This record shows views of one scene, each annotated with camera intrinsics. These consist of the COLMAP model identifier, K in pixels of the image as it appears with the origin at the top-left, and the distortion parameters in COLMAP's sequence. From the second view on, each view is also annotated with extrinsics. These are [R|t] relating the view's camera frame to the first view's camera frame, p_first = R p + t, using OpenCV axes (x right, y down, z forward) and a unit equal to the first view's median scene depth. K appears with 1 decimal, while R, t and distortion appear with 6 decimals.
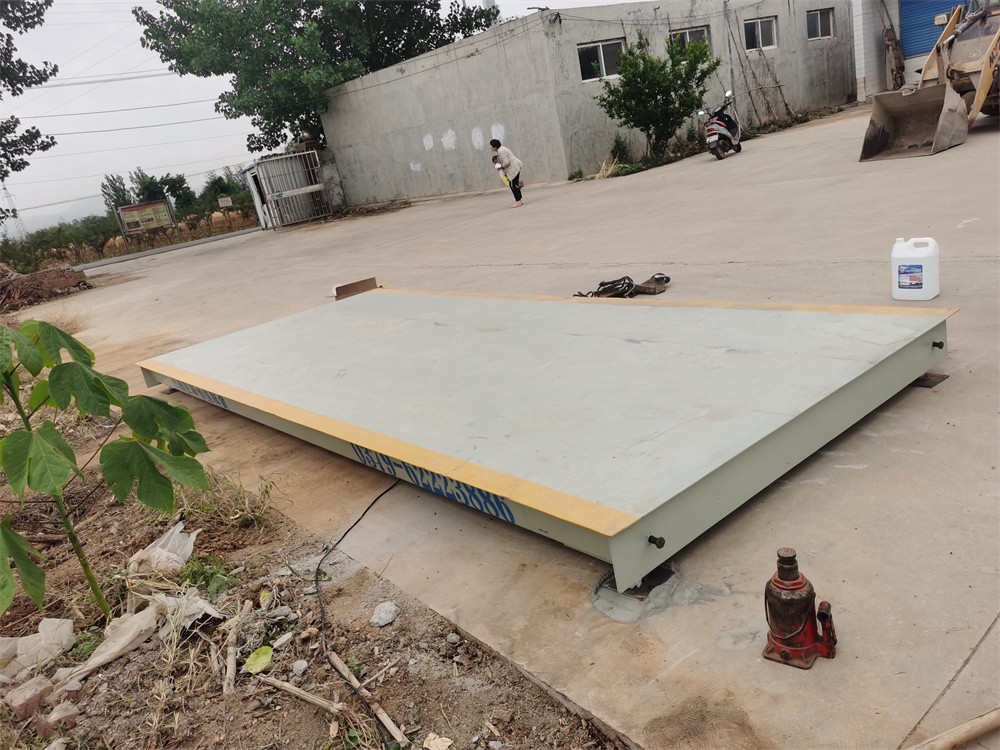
lens RADIAL K [[779.4, 0, 493.4], [0, 779.4, 368.4], [0, 0, 1]] dist [0.059924, -0.053568]
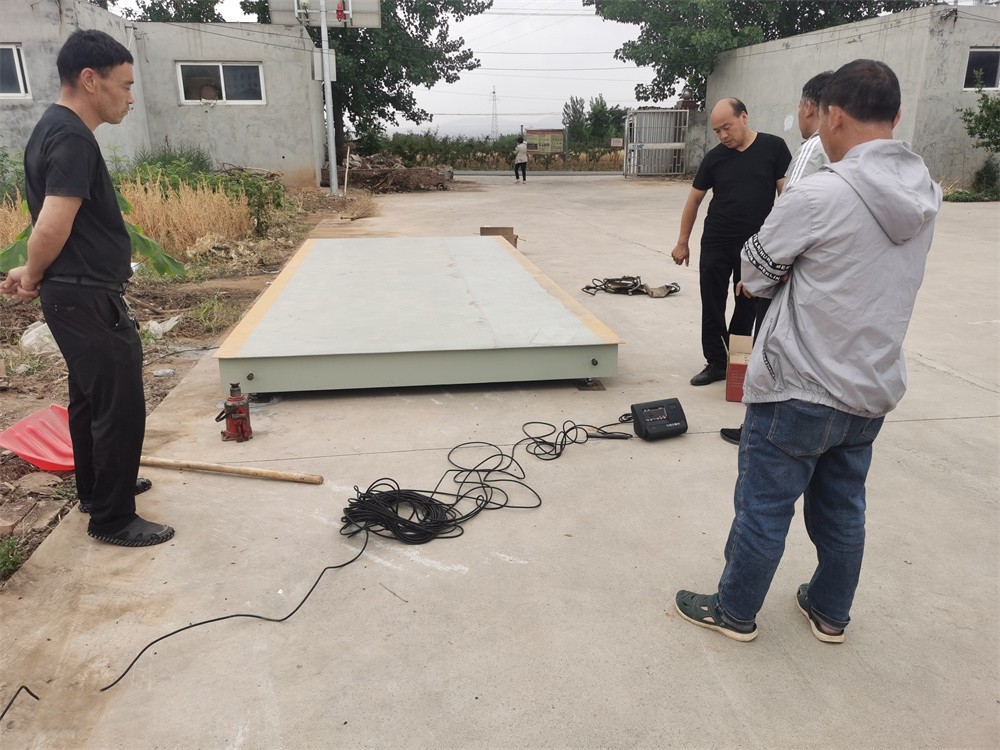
lens RADIAL K [[795.0, 0, 500.0], [0, 795.0, 375.0], [0, 0, 1]] dist [0.056525, -0.061751]
pose [[0.830473, 0.333611, -0.446116, 0.160108], [-0.303769, 0.942503, 0.139330, -0.022744], [0.466947, 0.019807, 0.884063, -0.038293]]
